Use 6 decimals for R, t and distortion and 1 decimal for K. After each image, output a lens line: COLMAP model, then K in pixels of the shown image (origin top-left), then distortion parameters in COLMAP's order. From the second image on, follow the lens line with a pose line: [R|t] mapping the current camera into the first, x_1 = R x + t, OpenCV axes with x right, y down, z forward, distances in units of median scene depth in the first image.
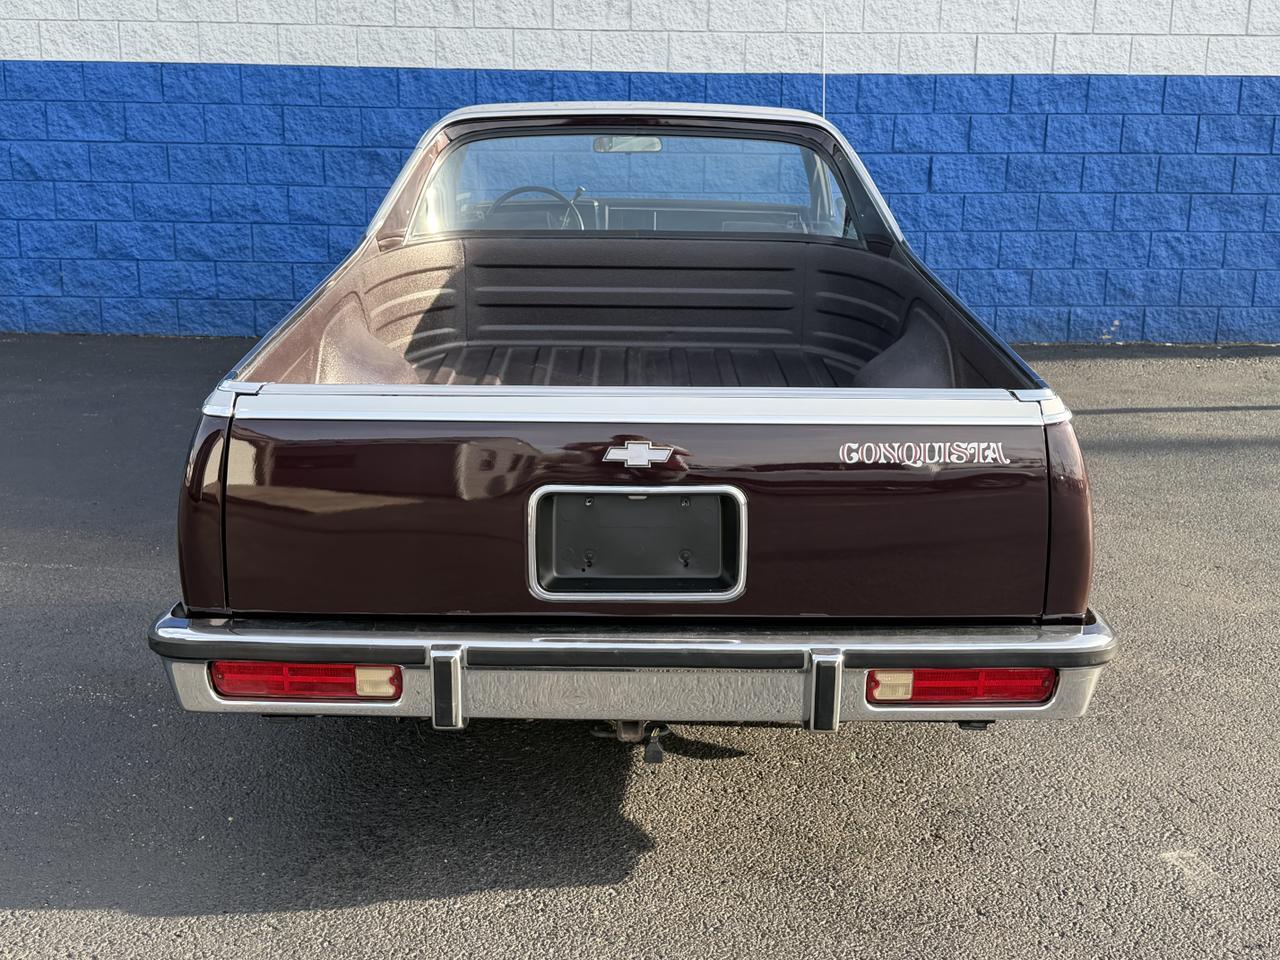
lens RADIAL K [[1494.8, 0, 640.0], [0, 1494.8, 480.0], [0, 0, 1]] dist [0.233624, -0.556774]
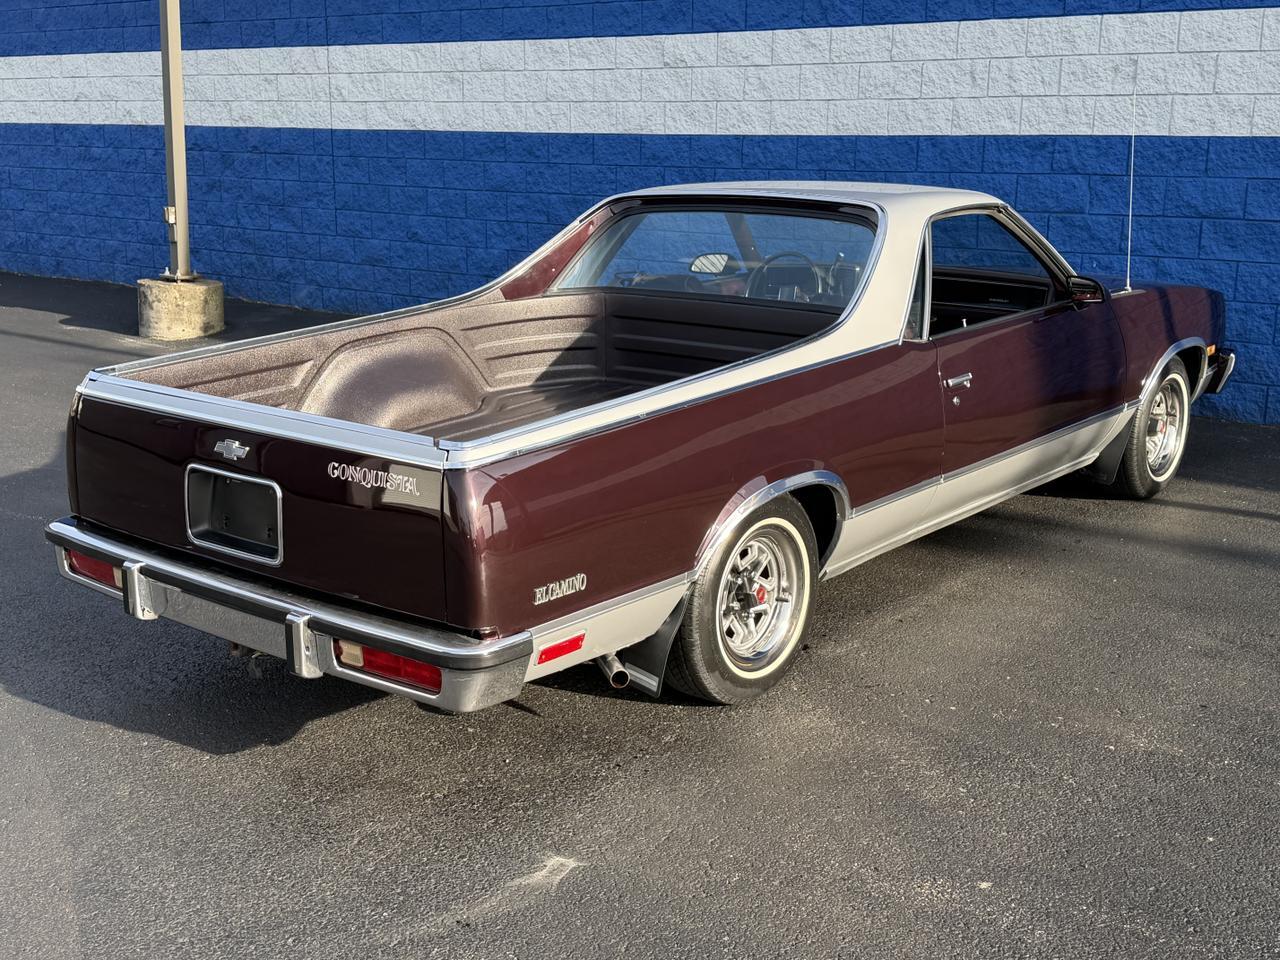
lens RADIAL K [[1494.8, 0, 640.0], [0, 1494.8, 480.0], [0, 0, 1]] dist [0.233624, -0.556774]
pose [[0.769561, 0.140051, -0.623027, 0.396096], [-0.153380, 0.987631, 0.032555, -0.031525], [0.619880, 0.070507, 0.781523, 0.041643]]
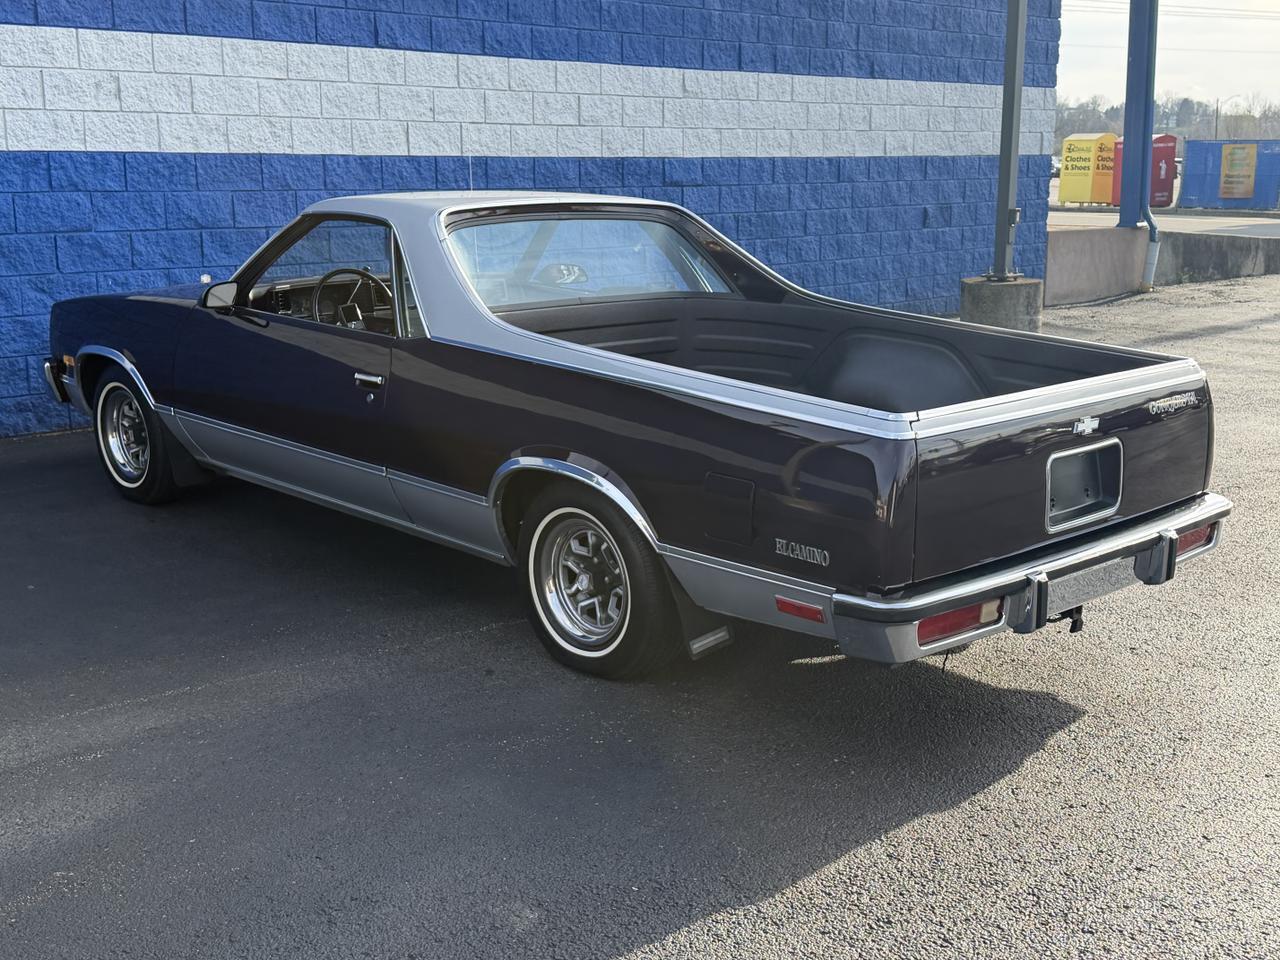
lens RADIAL K [[1507.1, 0, 640.0], [0, 1507.1, 480.0], [0, 0, 1]] dist [0.244545, -0.576270]
pose [[0.726603, -0.153101, 0.669782, -0.468245], [0.175243, 0.983910, 0.034795, -0.033613], [-0.664332, 0.092093, 0.741742, 0.045493]]
